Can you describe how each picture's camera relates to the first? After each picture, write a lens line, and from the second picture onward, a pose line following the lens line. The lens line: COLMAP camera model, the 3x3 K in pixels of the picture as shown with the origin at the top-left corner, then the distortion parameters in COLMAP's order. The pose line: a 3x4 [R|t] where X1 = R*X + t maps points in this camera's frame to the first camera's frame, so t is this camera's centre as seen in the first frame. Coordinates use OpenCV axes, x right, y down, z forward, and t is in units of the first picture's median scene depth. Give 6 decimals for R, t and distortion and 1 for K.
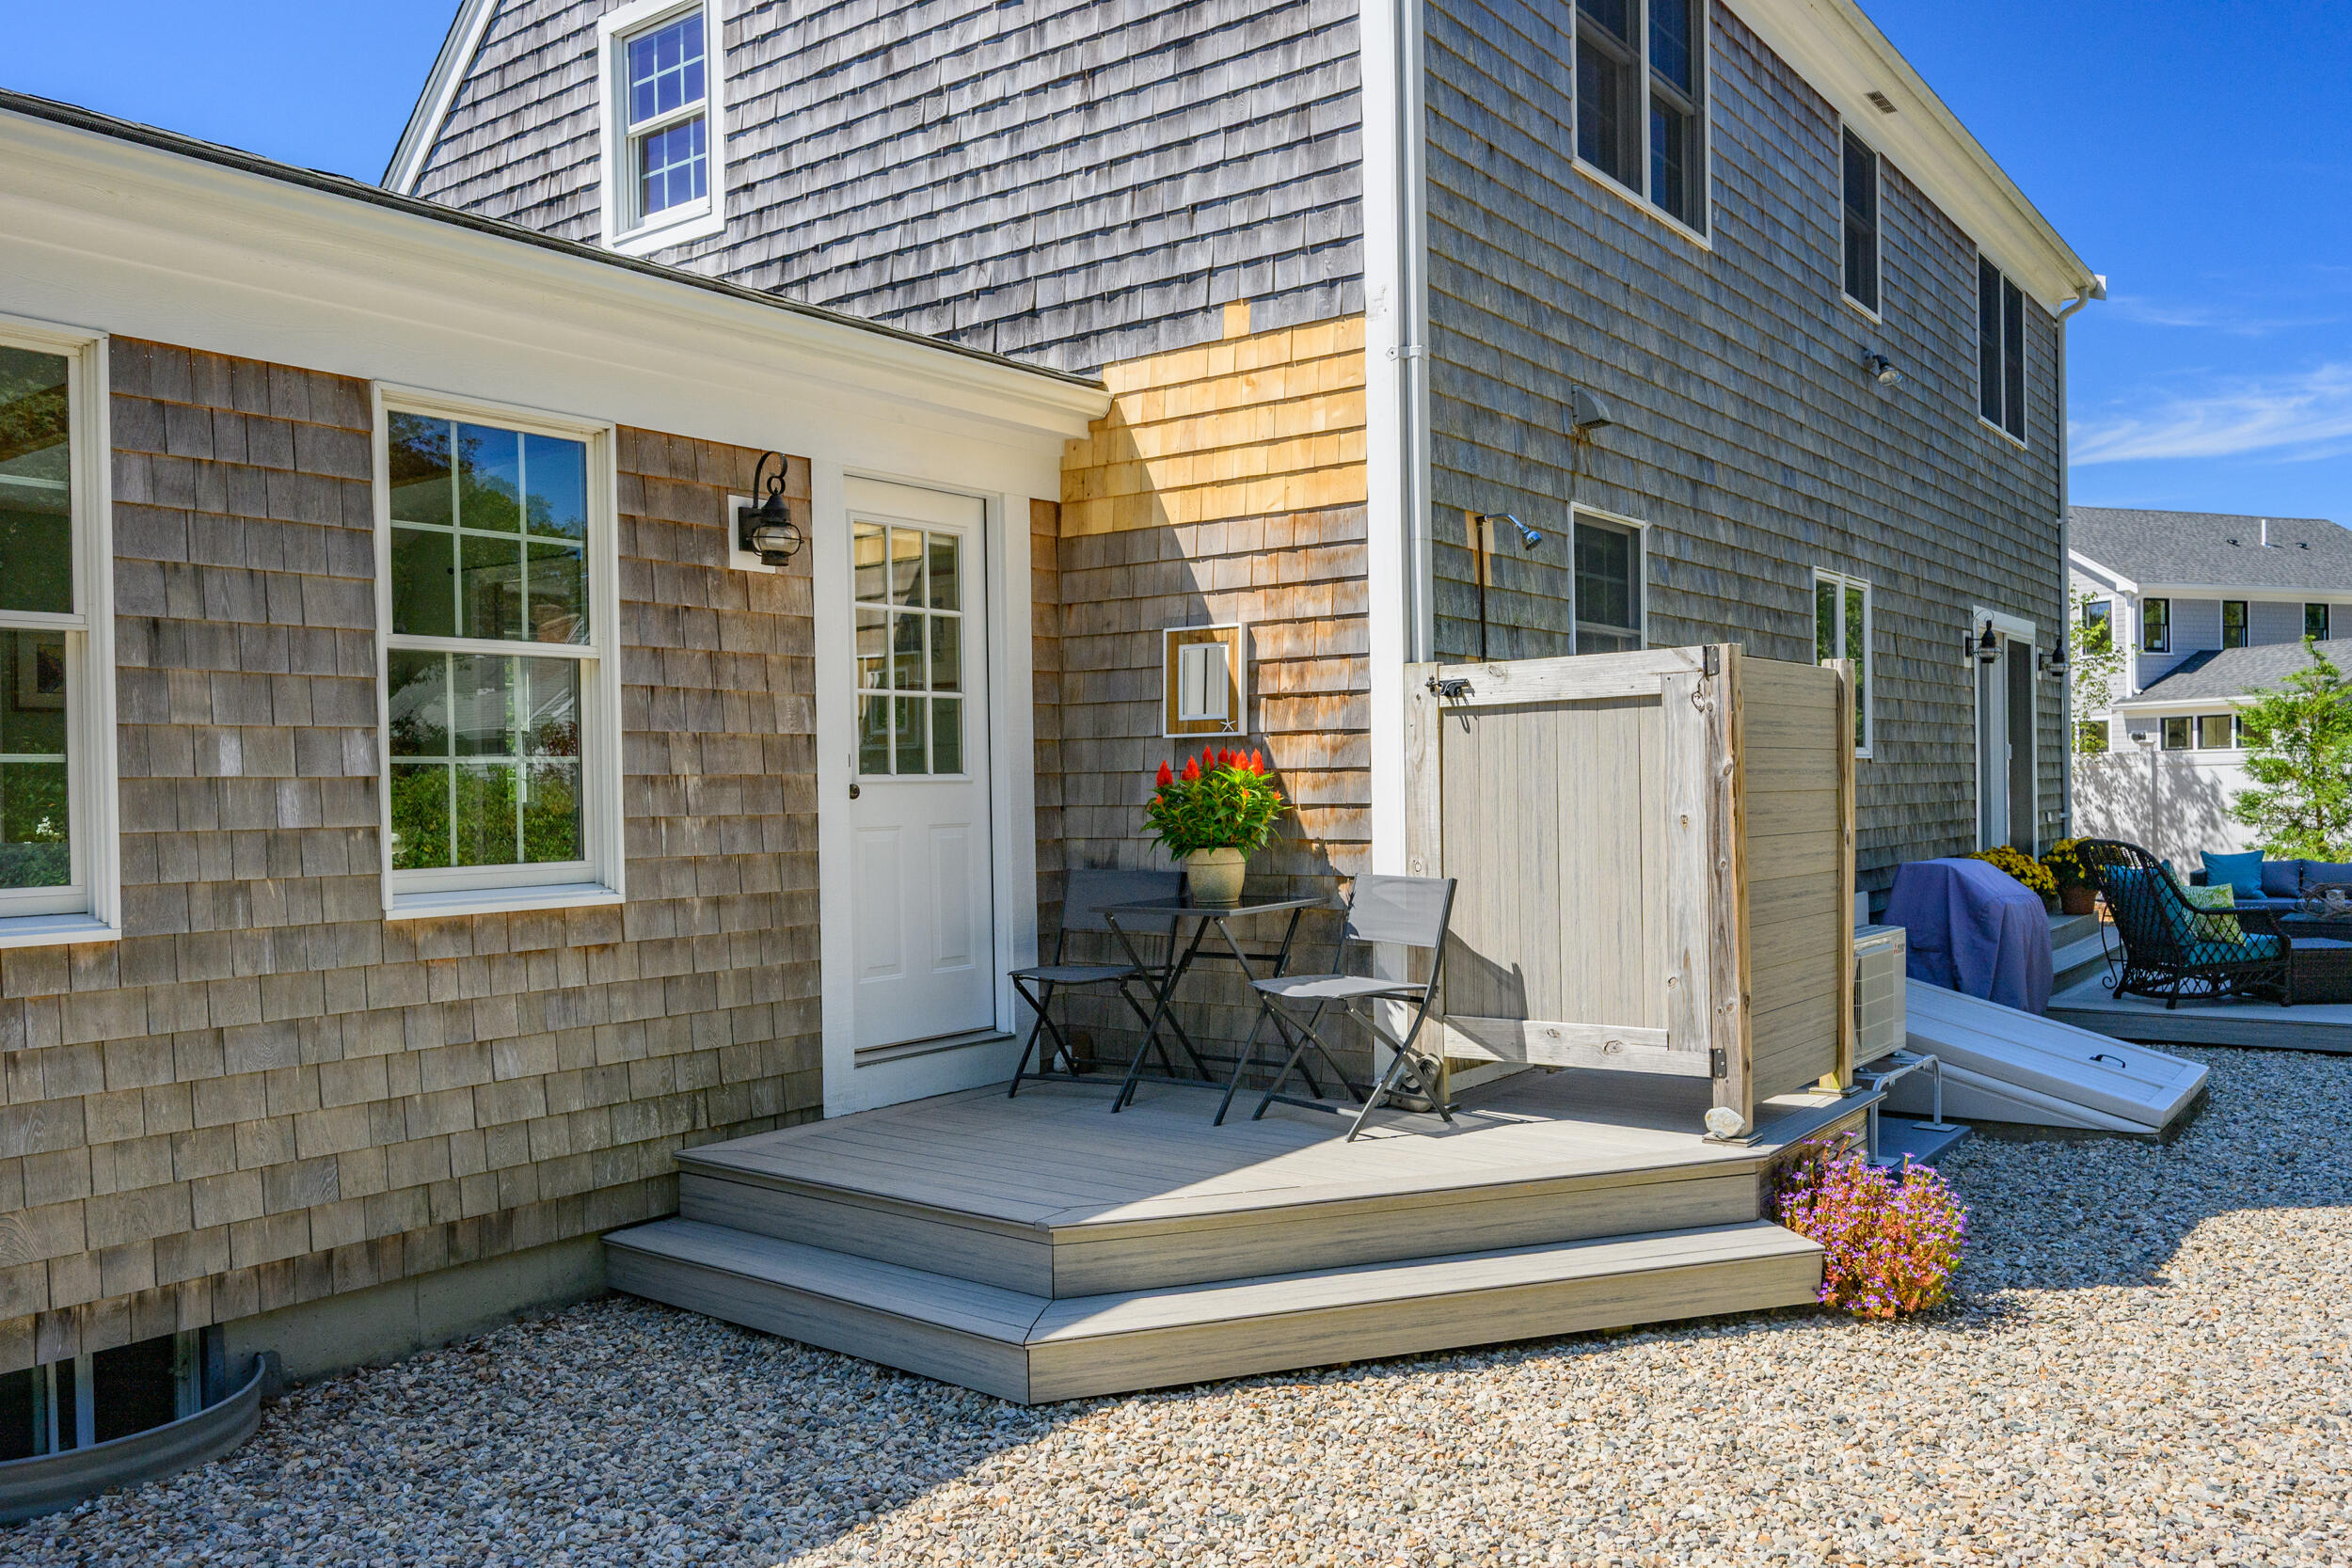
lens RADIAL K [[1802.0, 0, 1184.9], [0, 1802.0, 802.3], [0, 0, 1]] dist [0.015052, 0.002286]
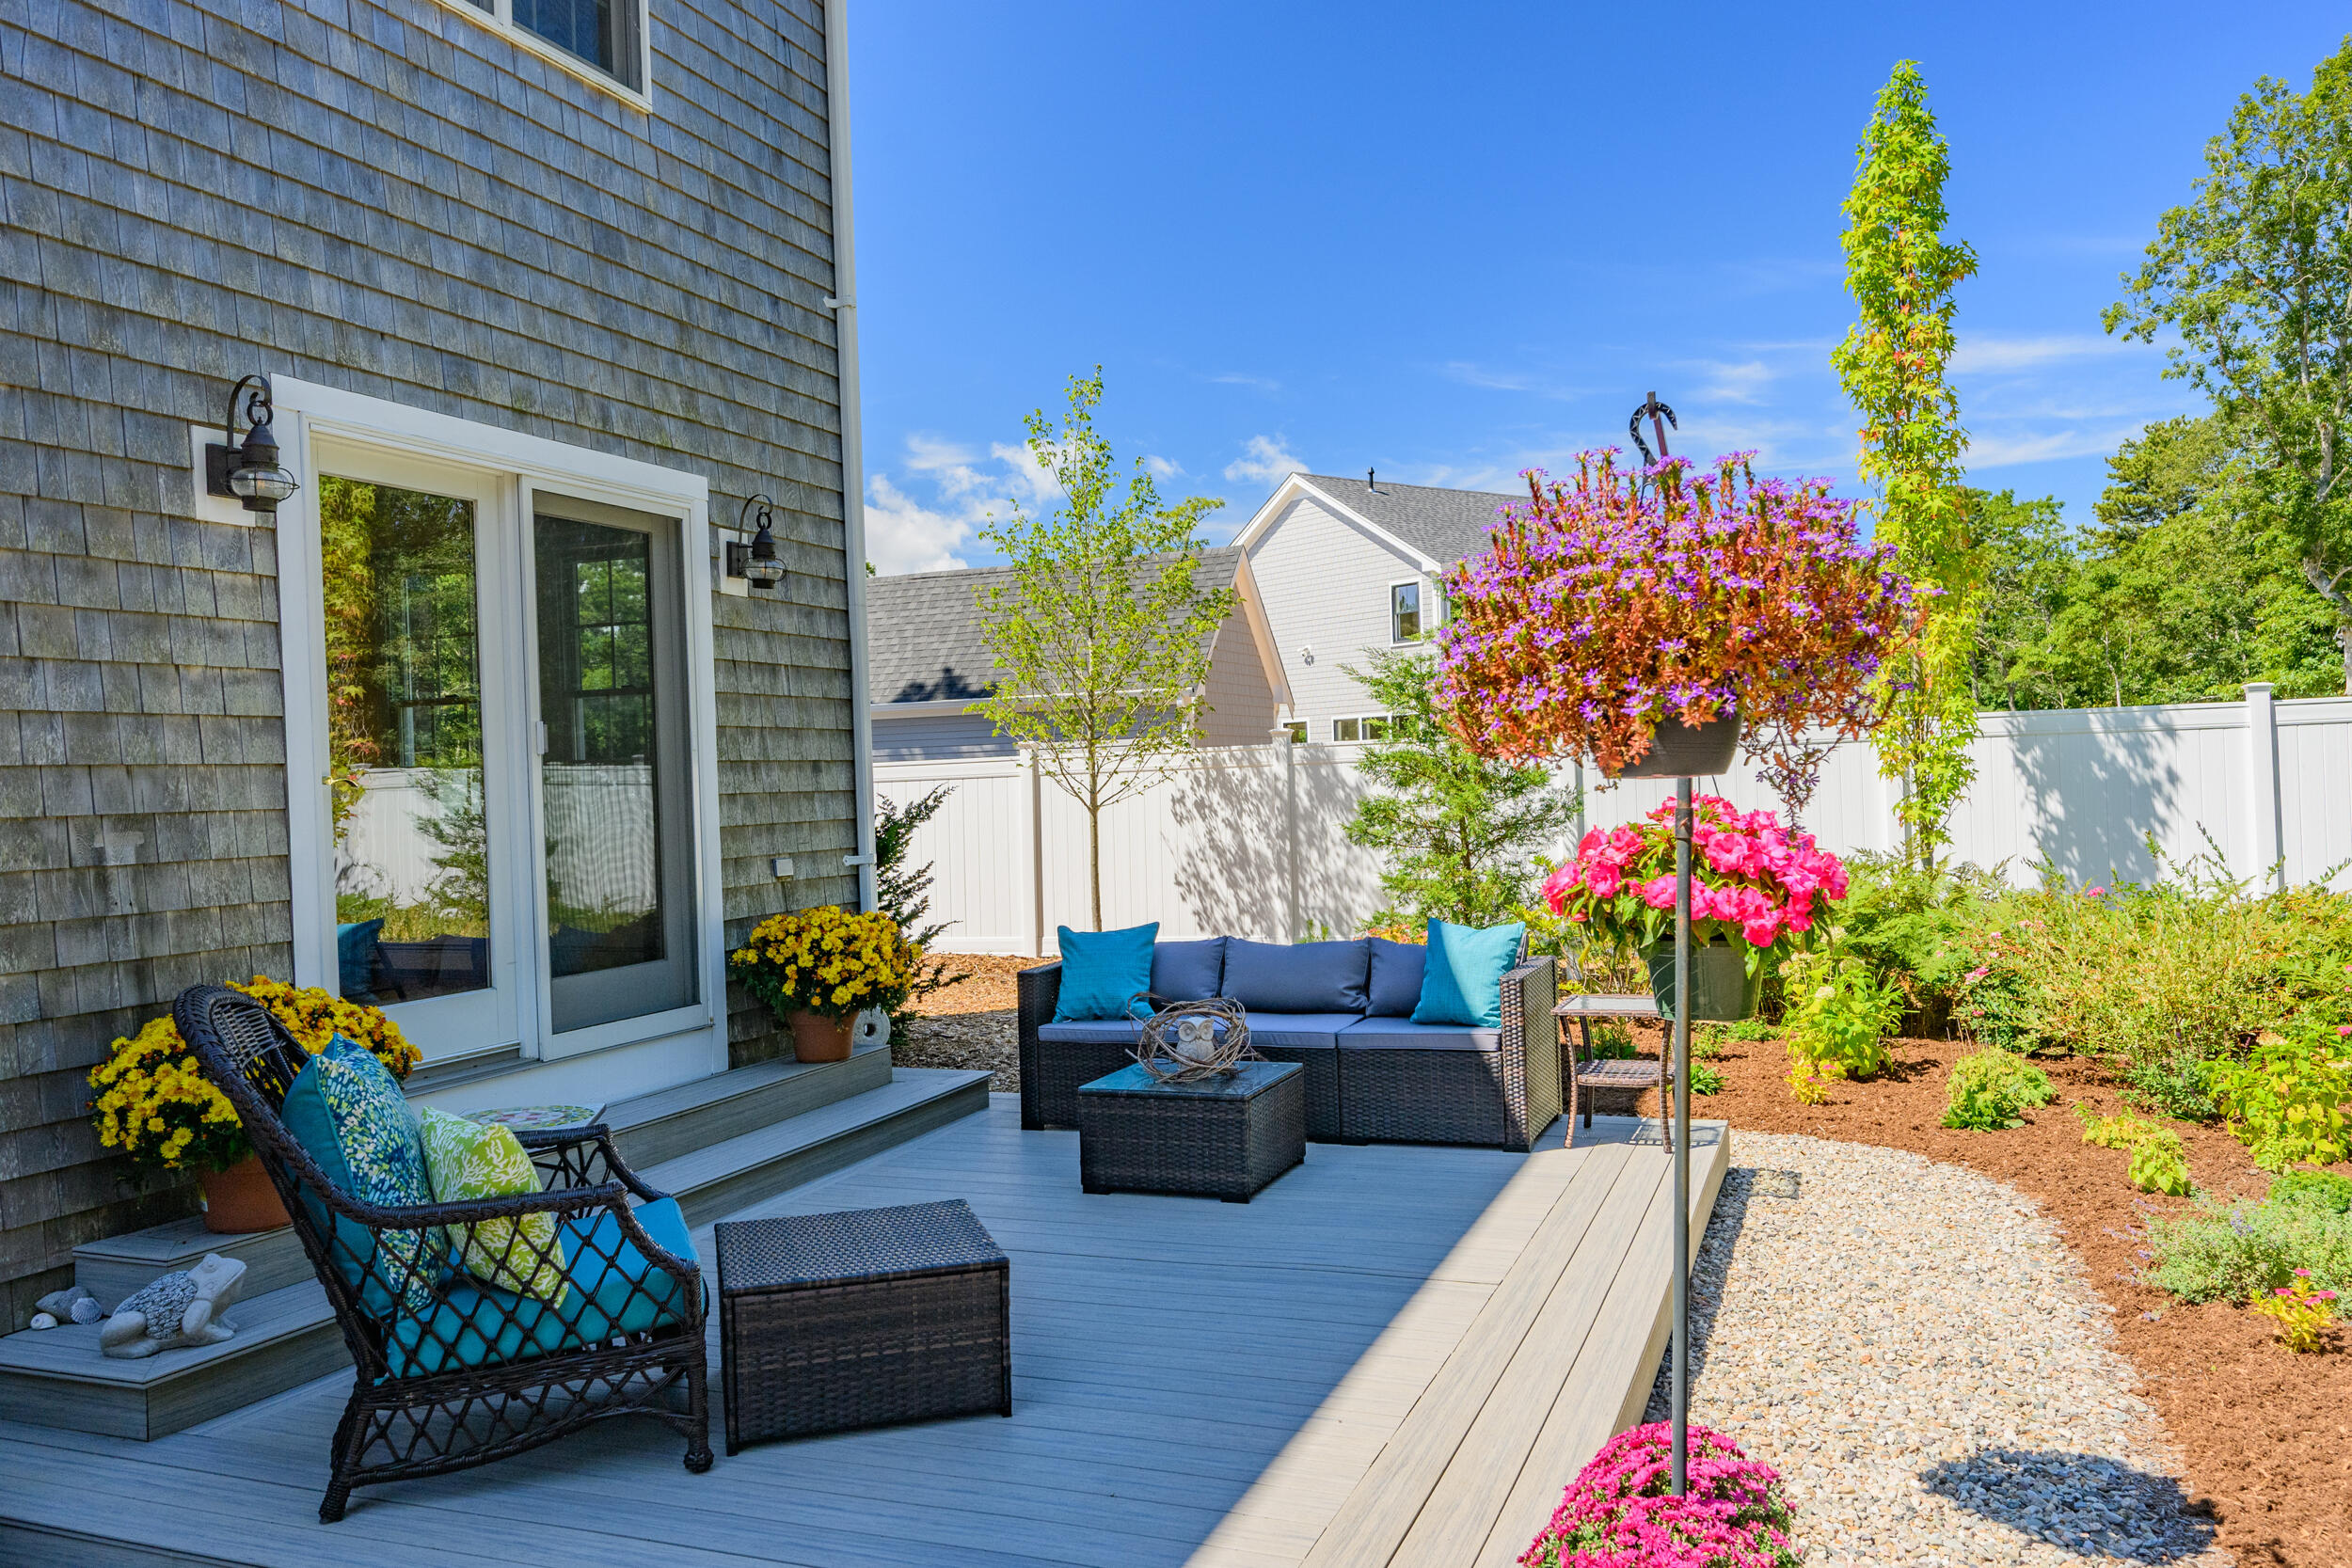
lens RADIAL K [[1802.0, 0, 1178.9], [0, 1802.0, 788.7], [0, 0, 1]] dist [0.015052, 0.002286]
pose [[0.961932, -0.016088, 0.272813, 0.295321], [0.018690, 0.999801, -0.006940, -0.005405], [-0.272647, 0.011775, 0.962042, 0.316616]]
